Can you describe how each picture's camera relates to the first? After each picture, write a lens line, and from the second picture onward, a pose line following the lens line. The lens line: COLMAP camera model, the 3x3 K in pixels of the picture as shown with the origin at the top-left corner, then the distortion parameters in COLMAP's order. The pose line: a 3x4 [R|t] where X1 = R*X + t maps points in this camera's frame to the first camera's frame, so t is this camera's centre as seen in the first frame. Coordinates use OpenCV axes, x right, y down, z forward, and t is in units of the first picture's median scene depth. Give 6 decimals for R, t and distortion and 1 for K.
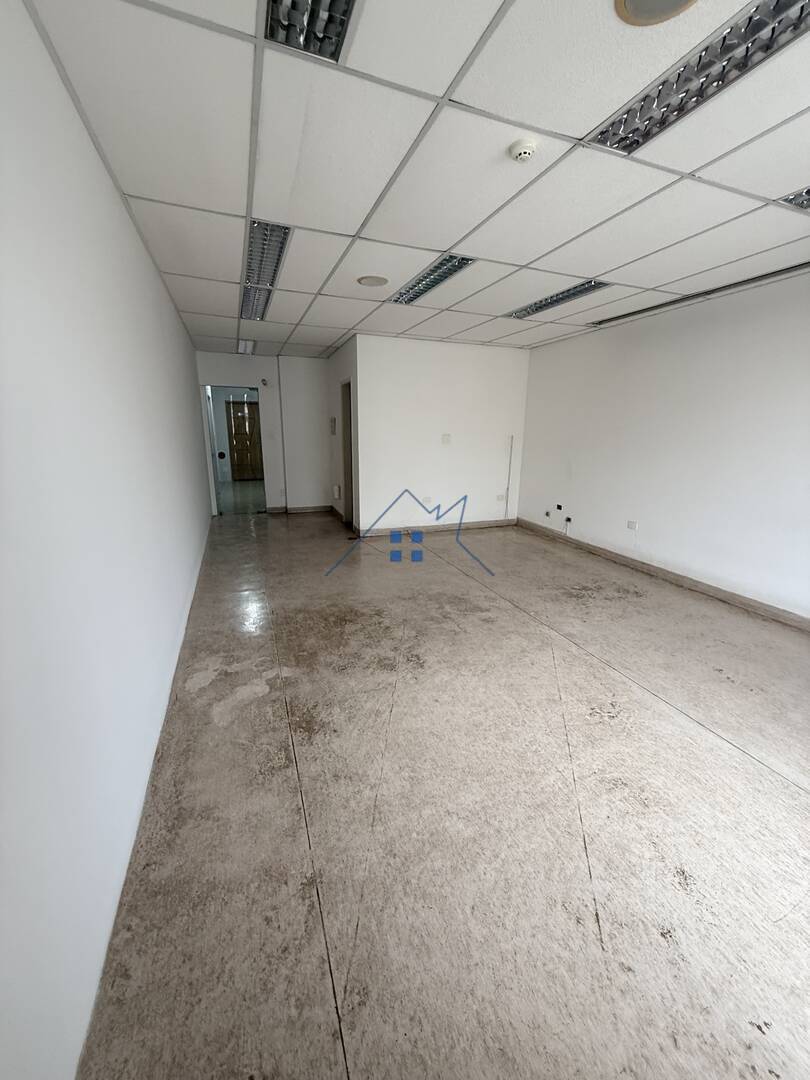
lens RADIAL K [[430.2, 0, 407.0], [0, 430.2, 538.6], [0, 0, 1]] dist [-0.000765, -0.000048]
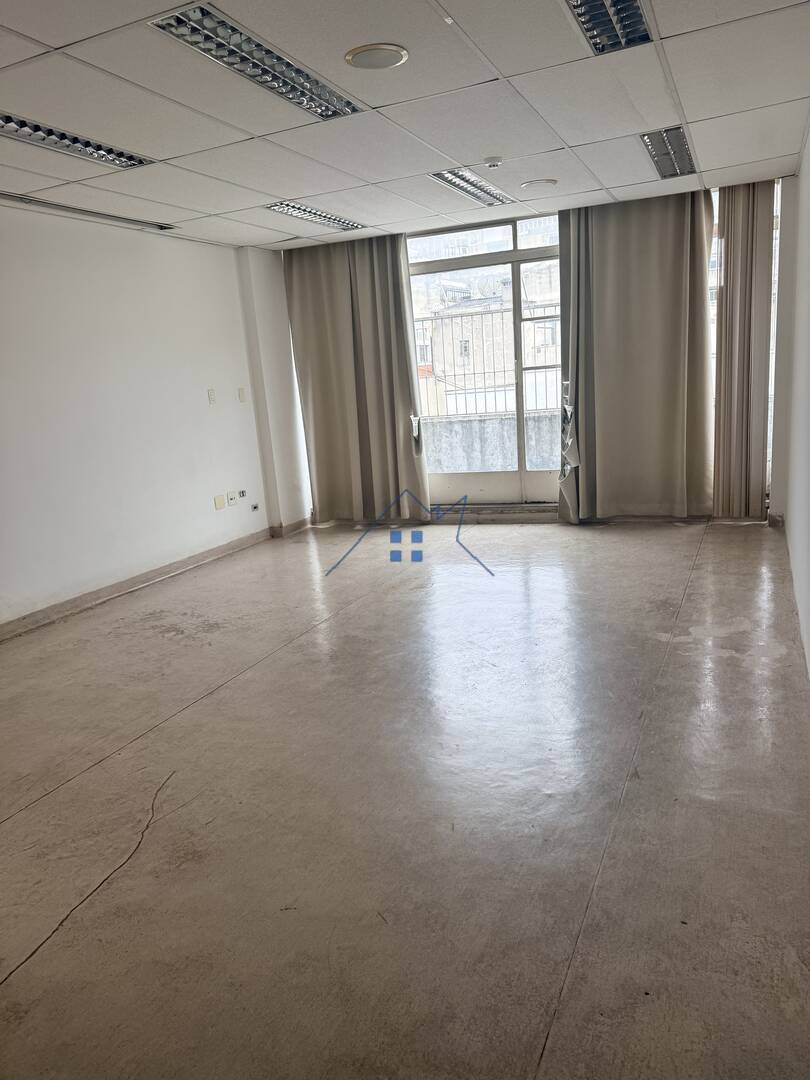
lens RADIAL K [[758.5, 0, 403.0], [0, 758.5, 550.4], [0, 0, 1]] dist [0.046836, -0.057149]
pose [[-0.701896, -0.119828, 0.702127, -0.619828], [0.240458, 0.888015, 0.391931, -0.355978], [-0.670464, 0.443927, -0.594481, 1.407090]]
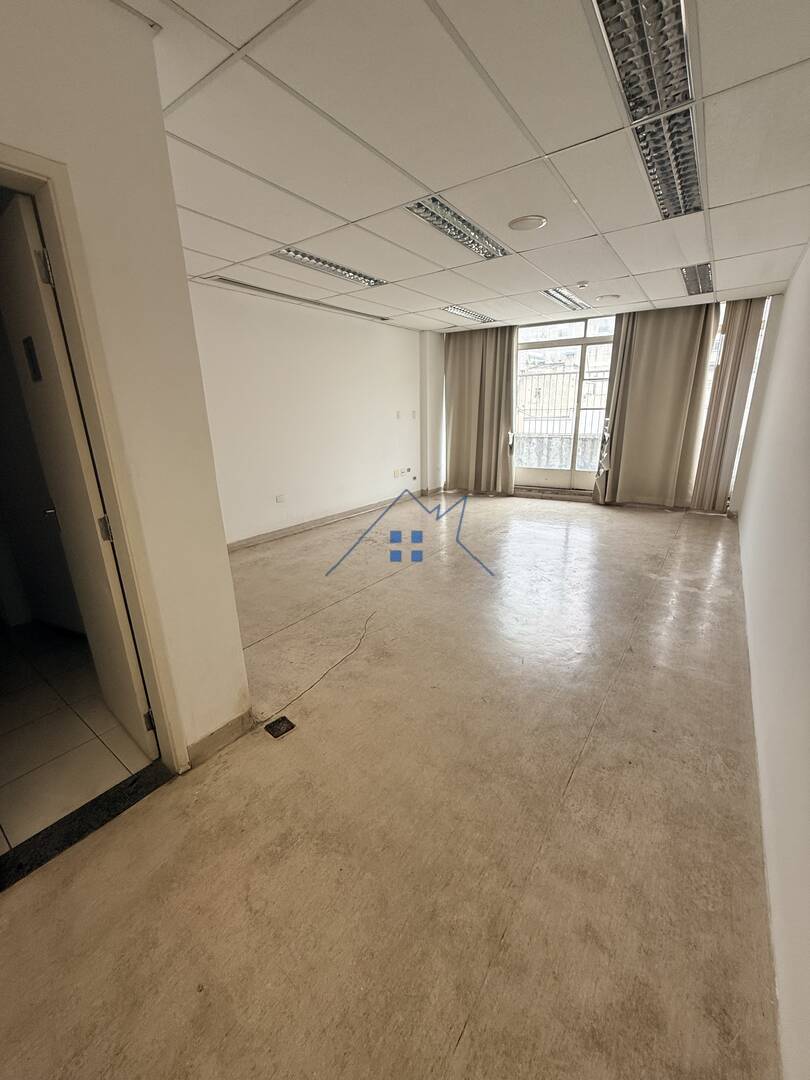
lens RADIAL K [[430.2, 0, 407.0], [0, 430.2, 538.6], [0, 0, 1]] dist [-0.000765, -0.000048]
pose [[-0.549260, -0.241853, 0.799888, -0.616879], [0.219635, 0.881768, 0.417428, -0.374505], [-0.806272, 0.404960, -0.431200, 1.454047]]
